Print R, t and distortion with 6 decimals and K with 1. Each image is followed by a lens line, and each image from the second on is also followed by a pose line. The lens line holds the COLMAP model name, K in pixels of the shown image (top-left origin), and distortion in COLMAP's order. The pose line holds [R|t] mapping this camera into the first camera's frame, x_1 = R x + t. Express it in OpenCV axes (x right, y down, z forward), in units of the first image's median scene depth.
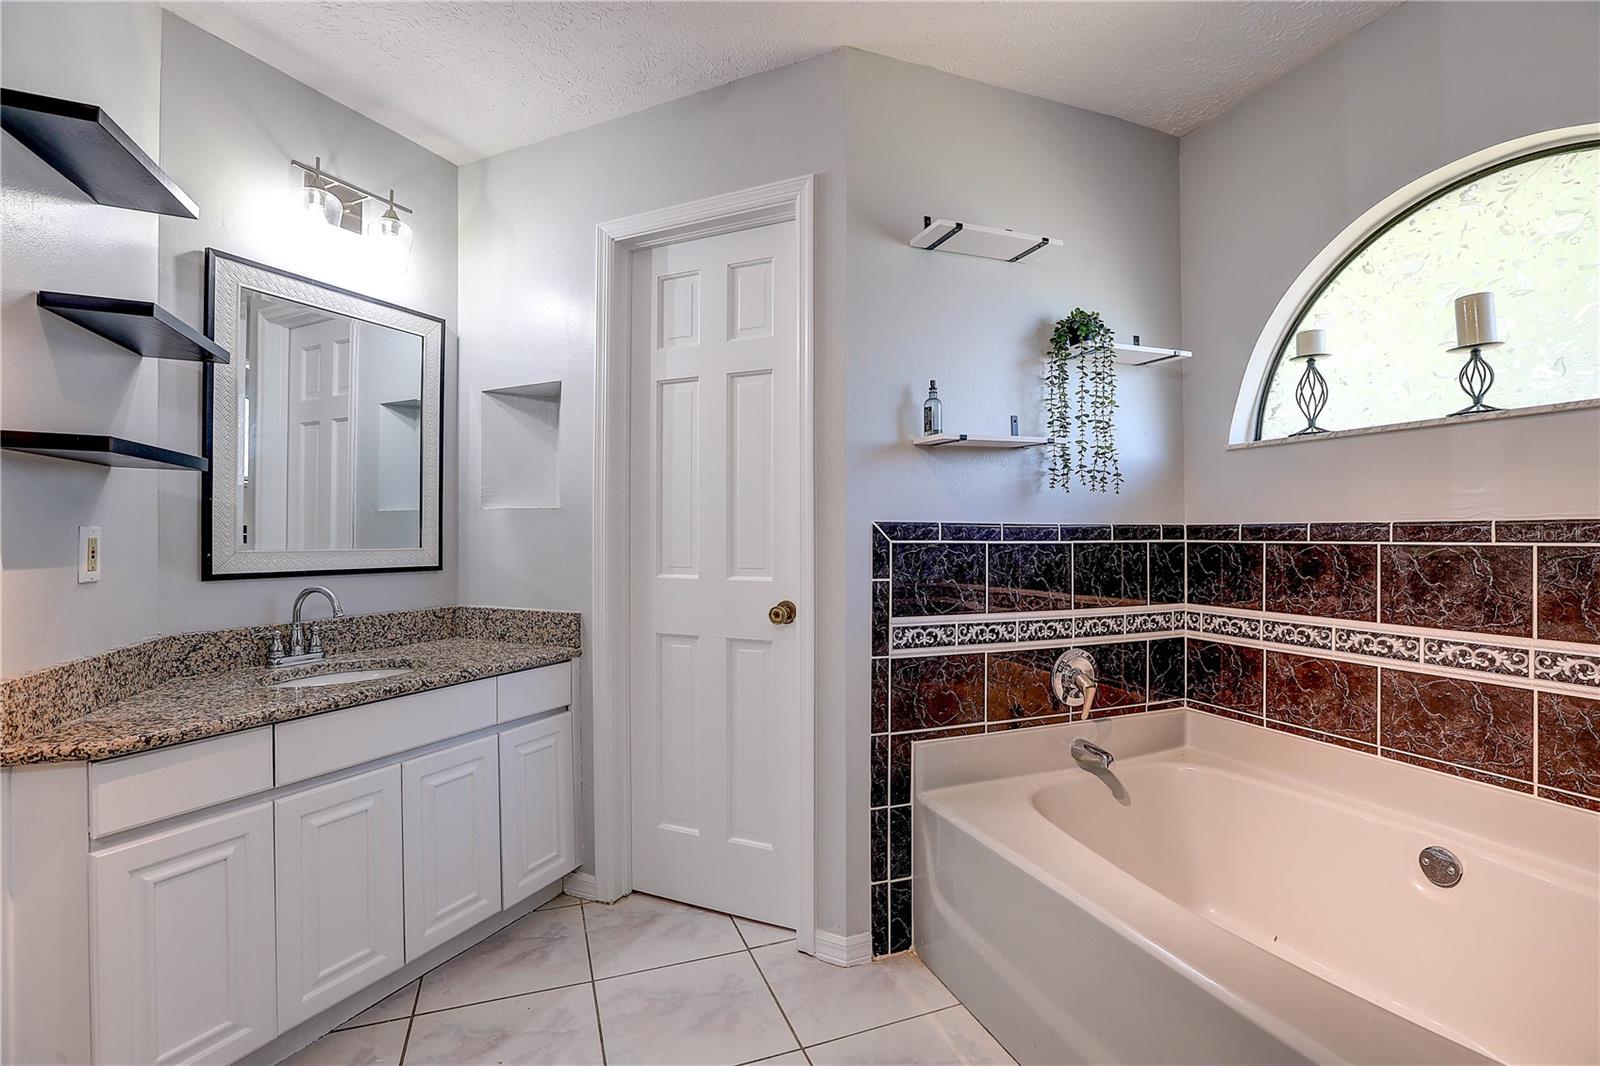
lens RADIAL K [[735.3, 0, 800.4], [0, 735.3, 532.2], [0, 0, 1]] dist [-0.000708, 0.000036]
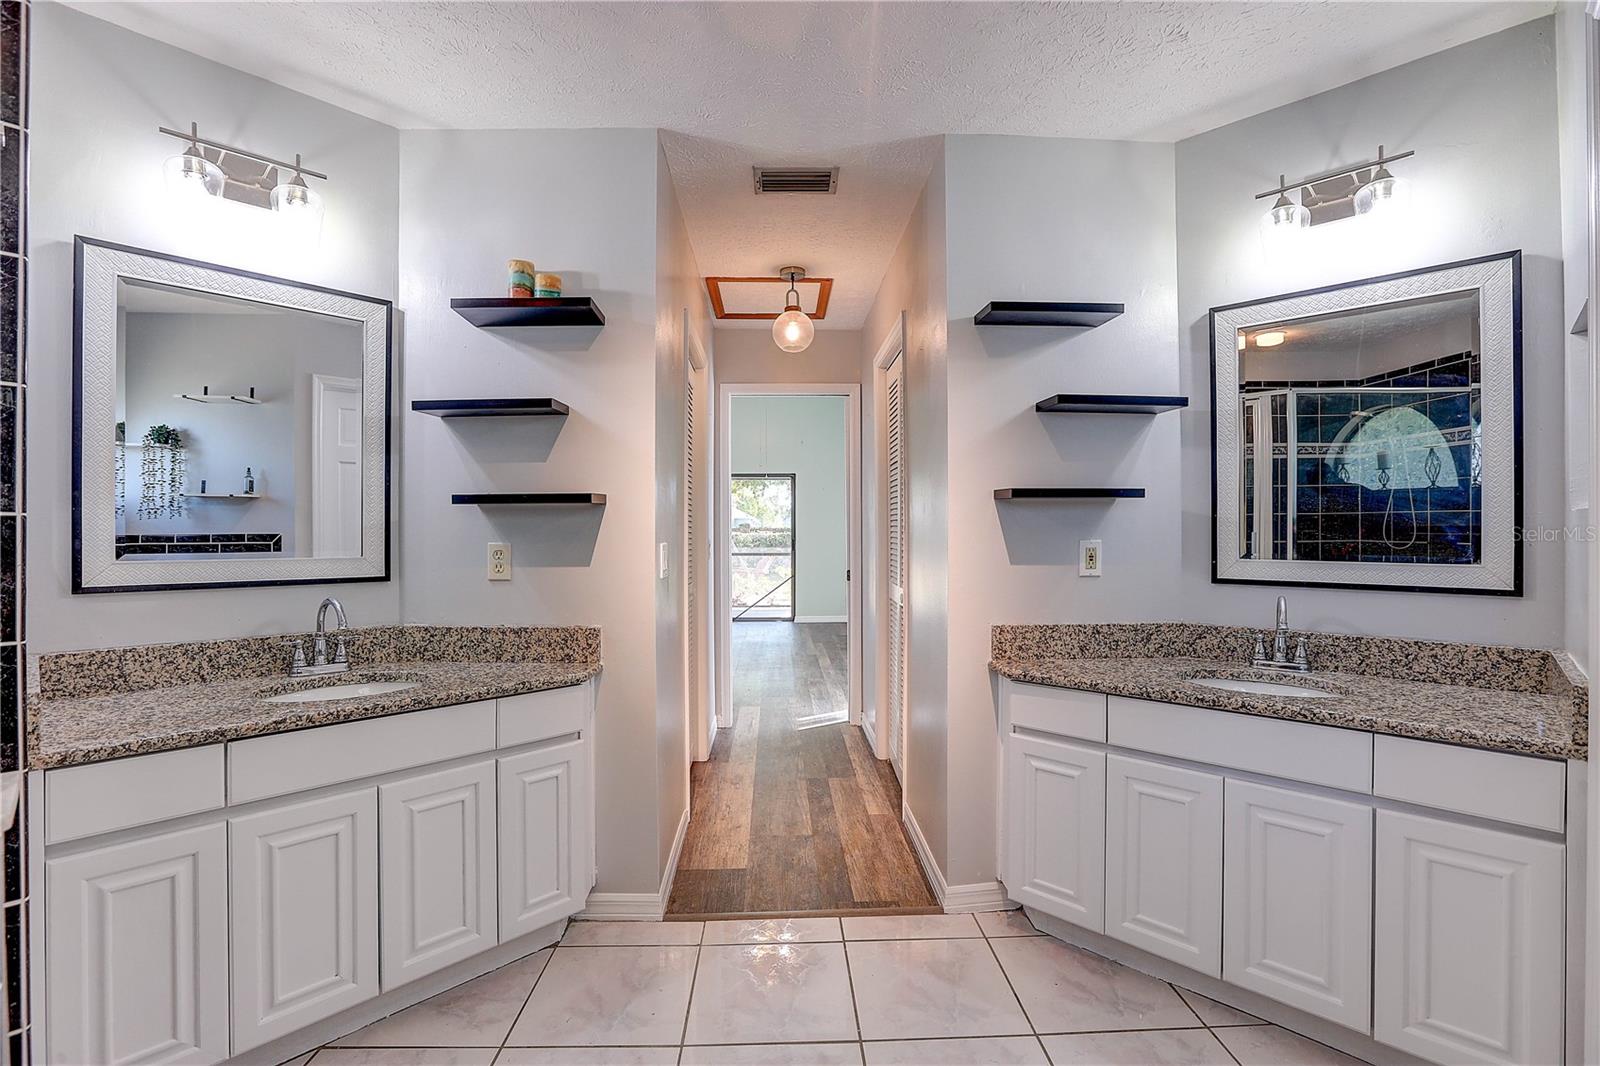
lens RADIAL K [[735.3, 0, 800.4], [0, 735.3, 532.2], [0, 0, 1]] dist [-0.000708, 0.000036]
pose [[-0.304359, 0.001423, -0.952556, 0.556843], [0.007737, 0.999970, -0.000978, -0.022204], [0.952526, -0.007667, -0.304360, 0.722990]]
